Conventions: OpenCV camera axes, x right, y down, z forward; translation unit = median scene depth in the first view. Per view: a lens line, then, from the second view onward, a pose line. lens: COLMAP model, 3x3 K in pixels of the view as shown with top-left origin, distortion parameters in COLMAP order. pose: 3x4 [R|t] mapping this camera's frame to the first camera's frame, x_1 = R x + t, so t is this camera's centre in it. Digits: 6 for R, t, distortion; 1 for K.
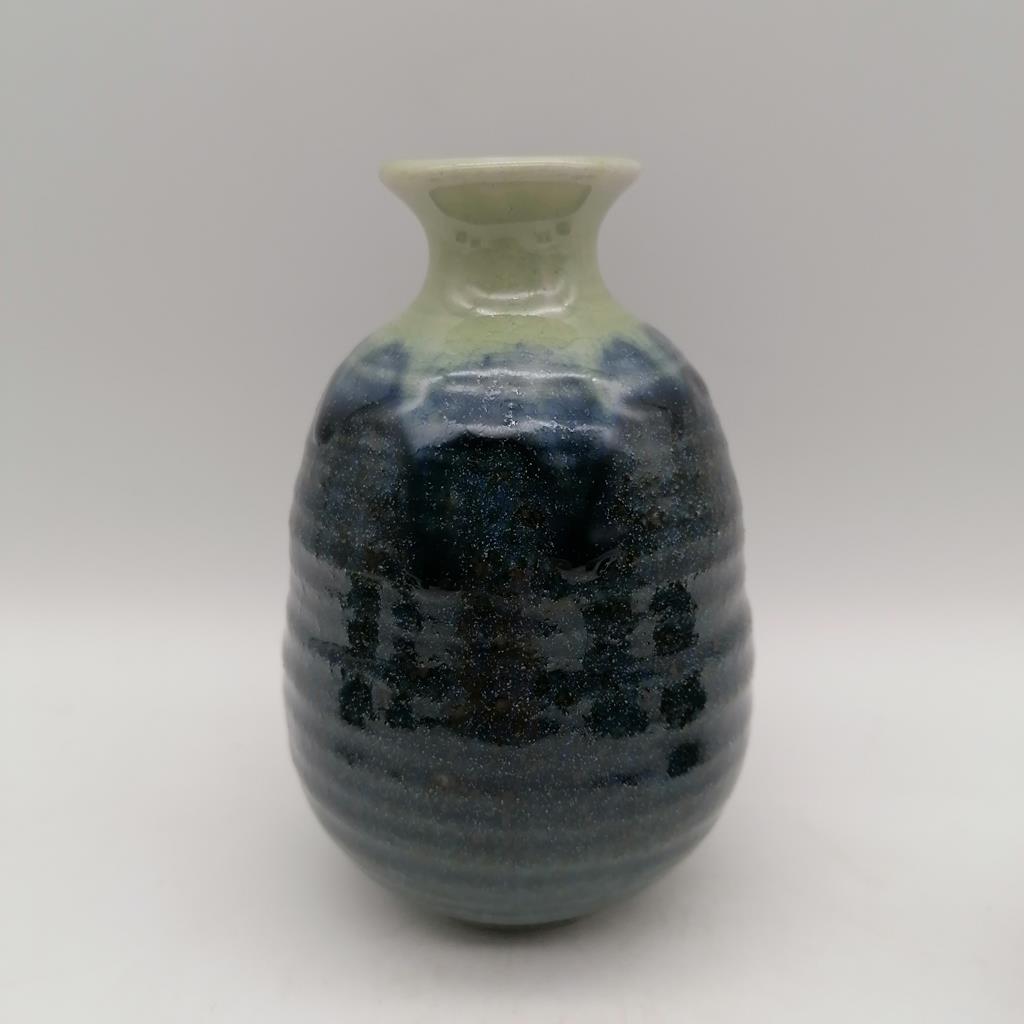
lens RADIAL K [[1049.3, 0, 512.0], [0, 1049.3, 512.0], [0, 0, 1]] dist [0.005972, 0.003249]
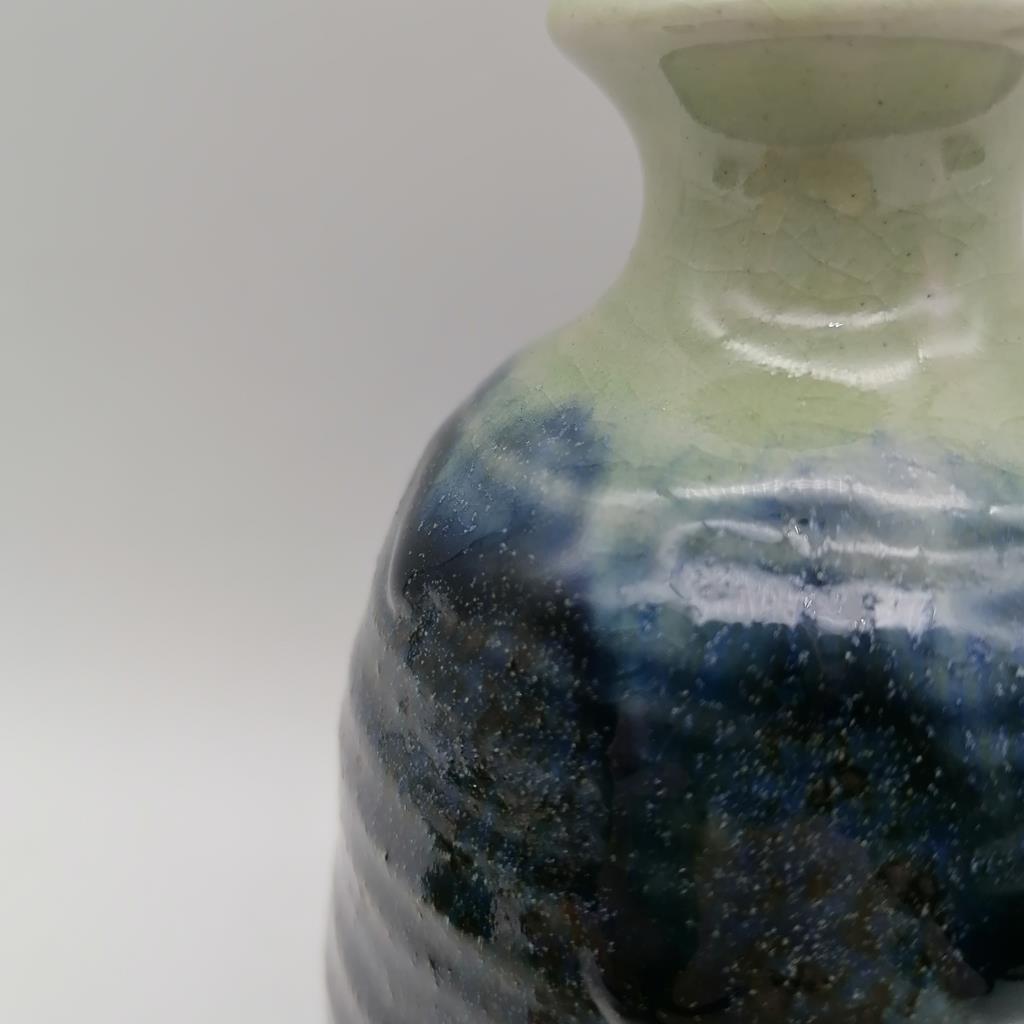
lens RADIAL K [[1117.8, 0, 512.0], [0, 1117.8, 512.0], [0, 0, 1]] dist [-0.028313, -0.037638]
pose [[0.994872, 0.038607, -0.093479, -0.095030], [-0.032302, 0.997159, 0.068041, -0.155149], [0.095840, -0.064672, 0.993294, 0.548289]]
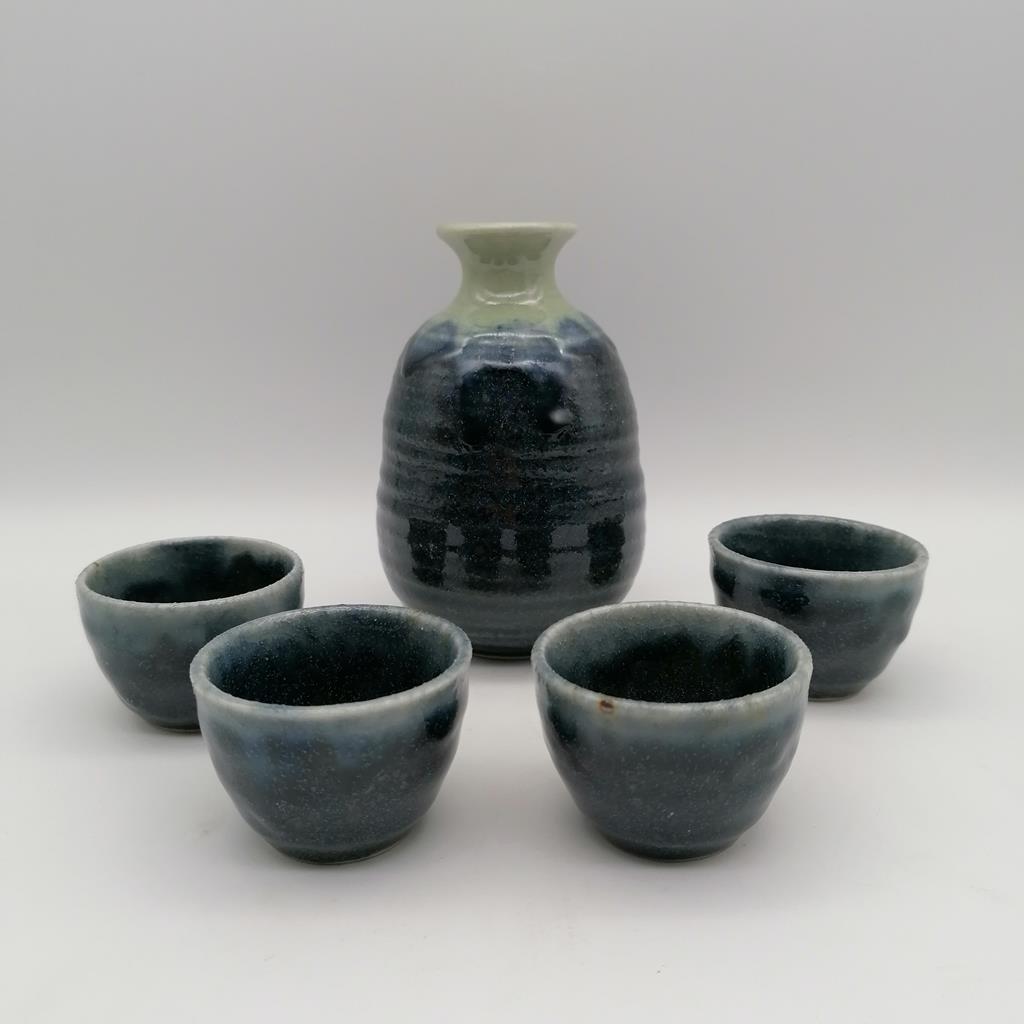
lens RADIAL K [[973.5, 0, 512.0], [0, 973.5, 512.0], [0, 0, 1]] dist [-0.001139, -0.002160]
pose [[0.998311, -0.016475, 0.055711, -0.104305], [0.017551, 0.999668, -0.018882, 0.222246], [-0.055381, 0.019828, 0.998268, -0.755878]]
